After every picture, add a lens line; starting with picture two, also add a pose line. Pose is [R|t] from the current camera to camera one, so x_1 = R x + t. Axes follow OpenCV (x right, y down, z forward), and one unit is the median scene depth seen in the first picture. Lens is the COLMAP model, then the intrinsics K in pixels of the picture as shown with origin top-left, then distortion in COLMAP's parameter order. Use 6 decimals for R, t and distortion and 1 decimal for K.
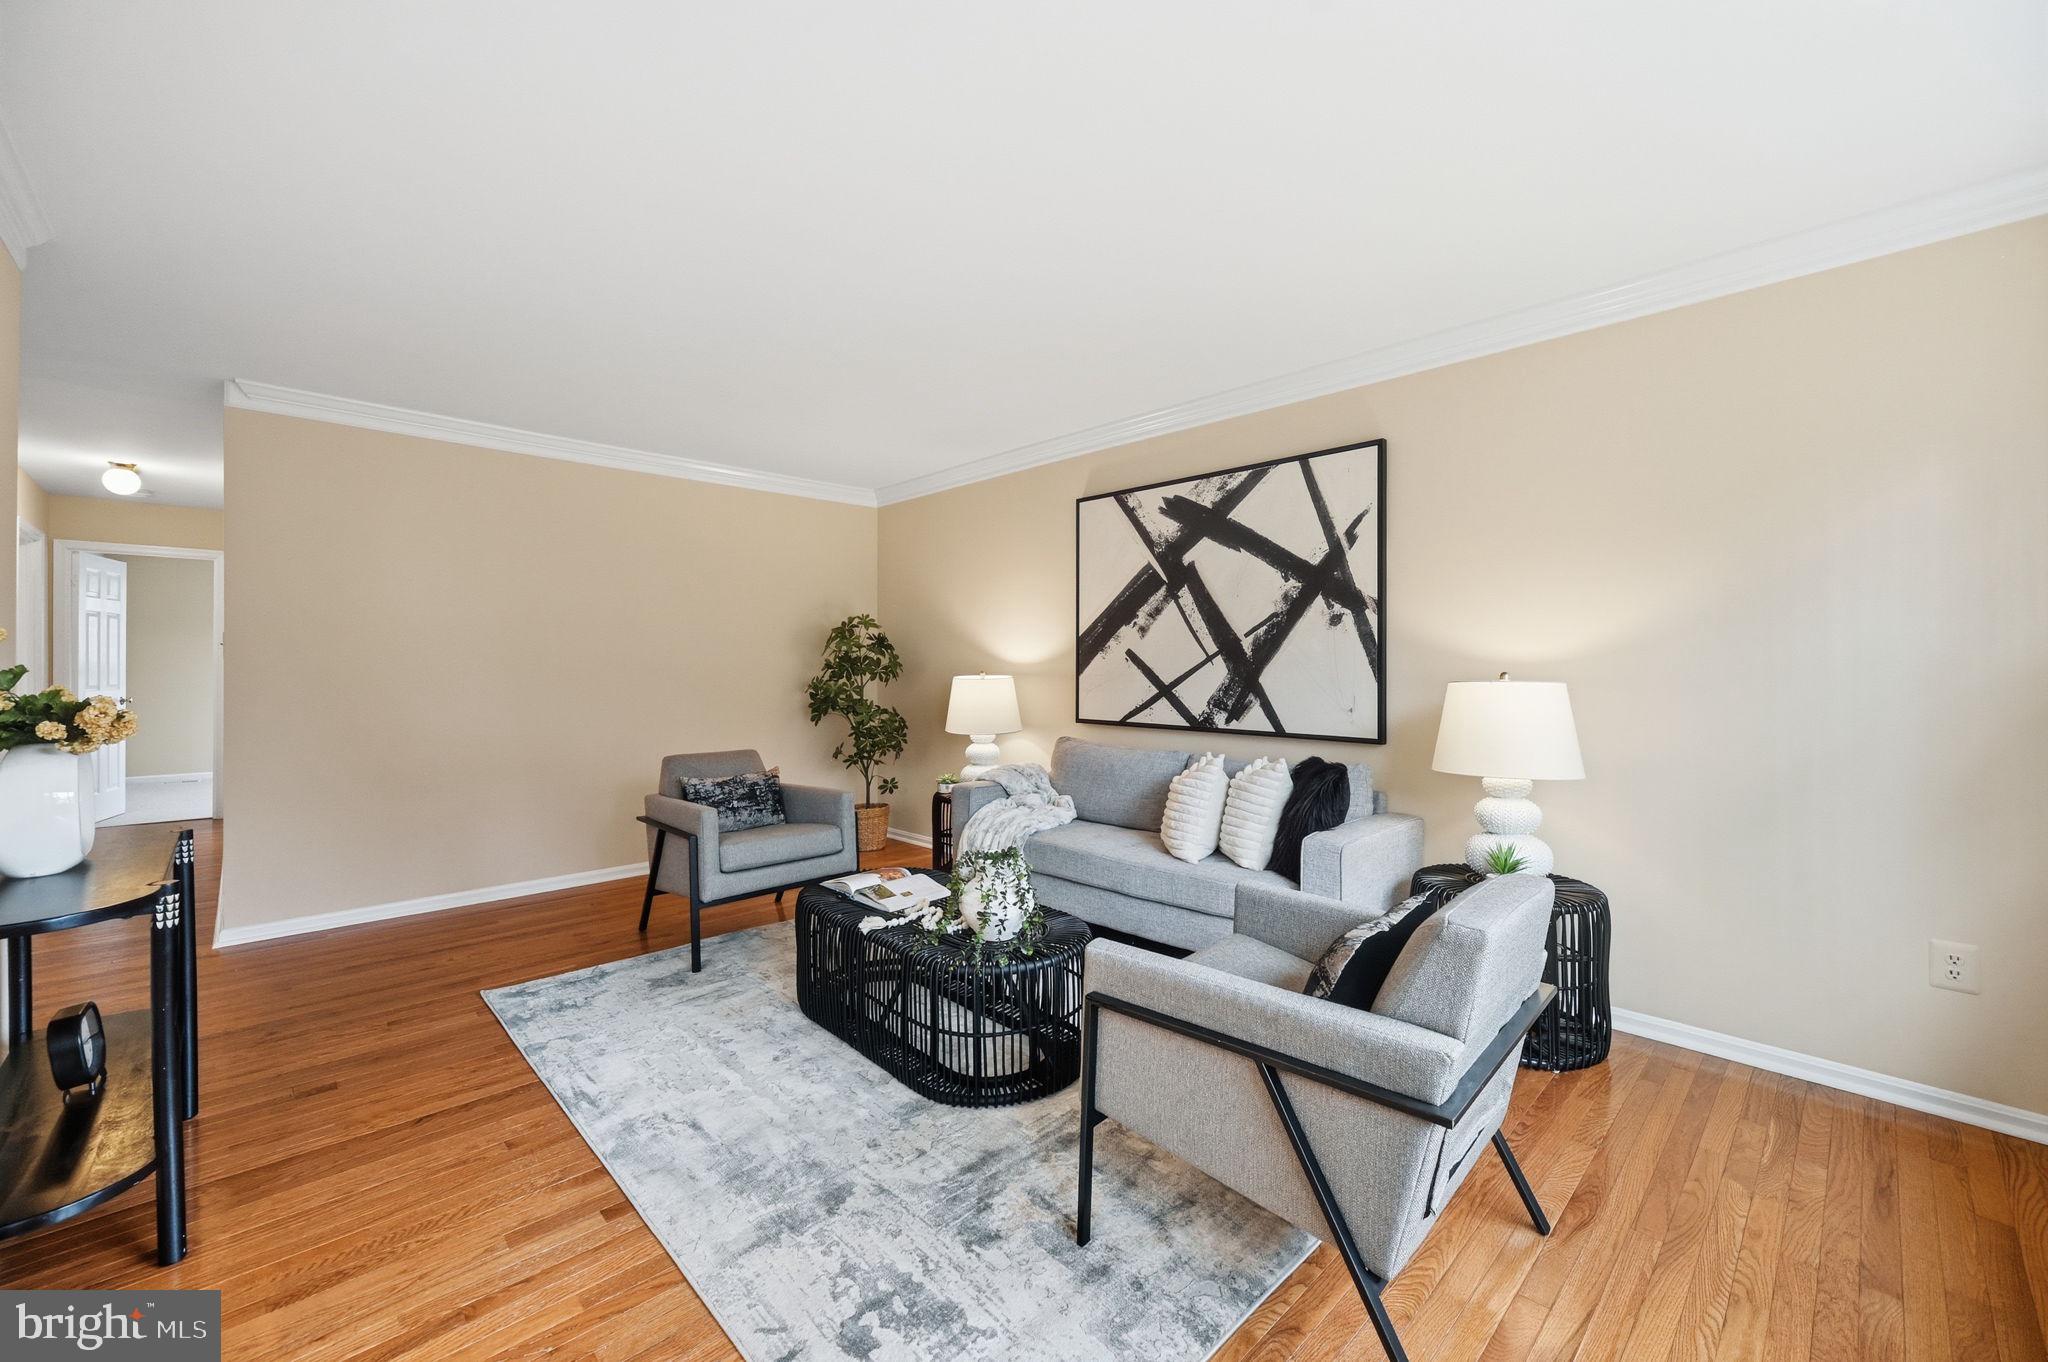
lens RADIAL K [[823.2, 0, 1039.0], [0, 823.2, 650.0], [0, 0, 1]] dist [-0.003973, 0.001290]
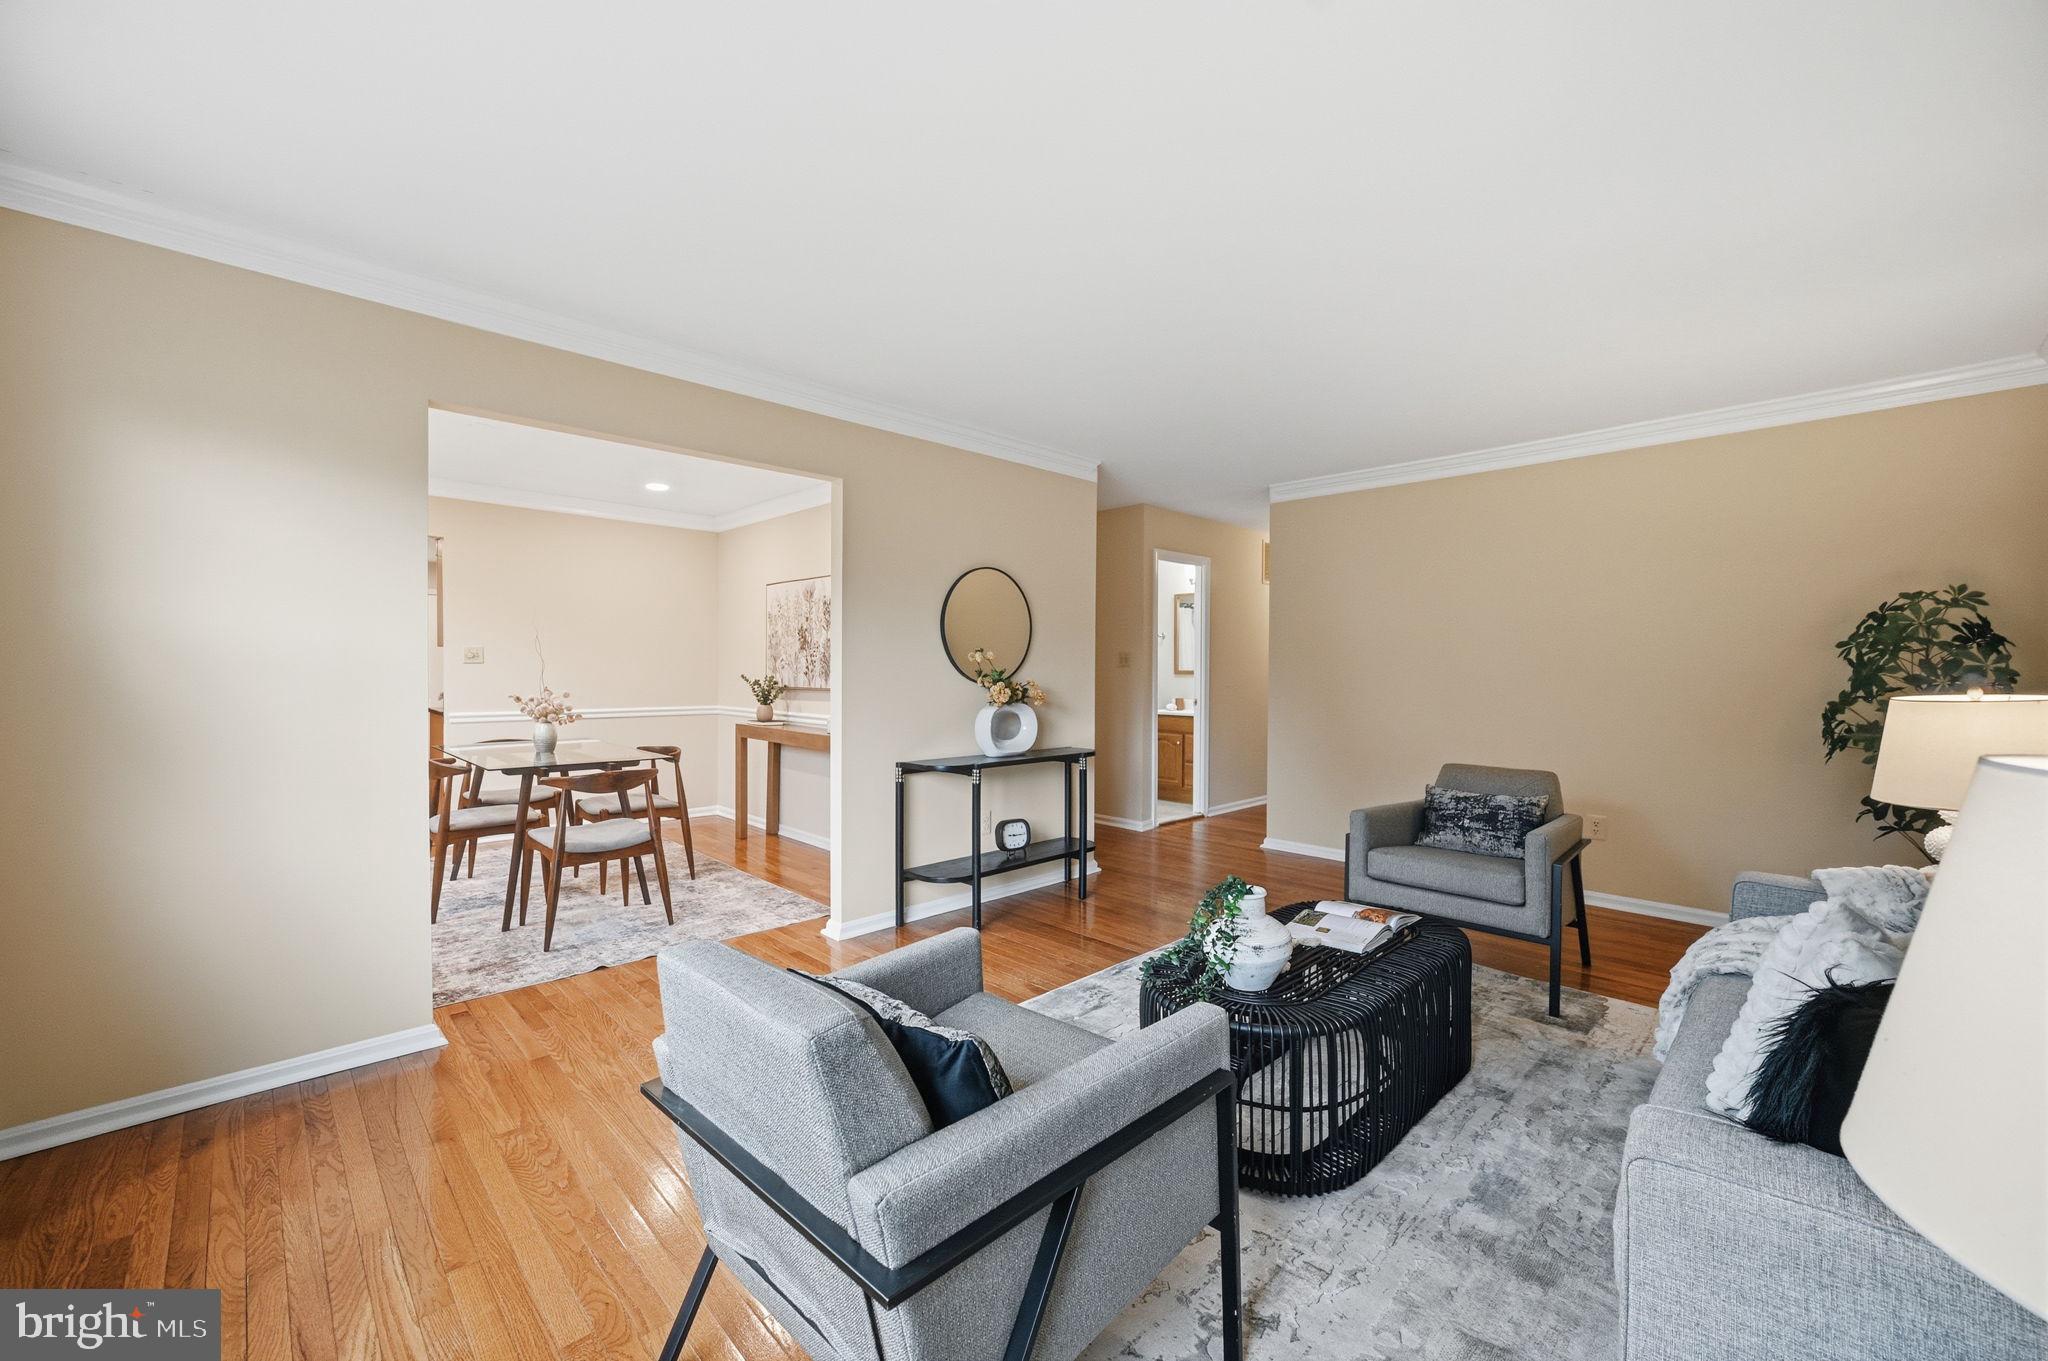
lens RADIAL K [[823.2, 0, 1020.9], [0, 823.2, 673.3], [0, 0, 1]] dist [-0.003973, 0.001290]
pose [[-0.005824, 0.014948, -0.999871, 0.612946], [0.013491, 0.999798, 0.014868, 0.000758], [0.999892, -0.013402, -0.006024, 0.578351]]
